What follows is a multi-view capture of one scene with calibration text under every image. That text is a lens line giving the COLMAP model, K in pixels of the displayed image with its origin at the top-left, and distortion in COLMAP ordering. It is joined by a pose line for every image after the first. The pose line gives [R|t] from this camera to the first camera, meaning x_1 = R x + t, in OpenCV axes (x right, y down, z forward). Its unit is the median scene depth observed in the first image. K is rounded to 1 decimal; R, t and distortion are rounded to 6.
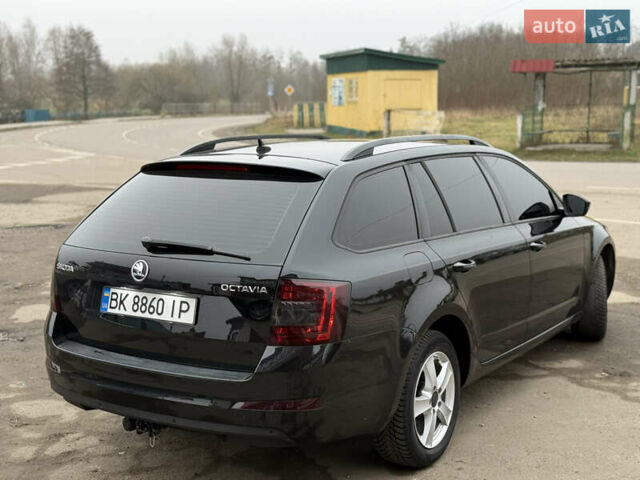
lens RADIAL K [[900.6, 0, 320.0], [0, 900.6, 240.0], [0, 0, 1]] dist [0.134466, -0.014221]
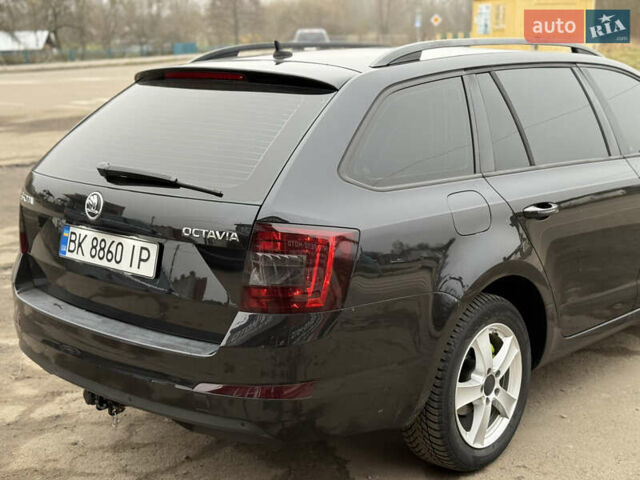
lens RADIAL K [[900.6, 0, 320.0], [0, 900.6, 240.0], [0, 0, 1]] dist [0.134466, -0.014221]
pose [[0.986264, 0.033777, -0.161685, 0.106468], [-0.022470, 0.997205, 0.071252, 0.002995], [0.163640, -0.066640, 0.984267, 0.235548]]
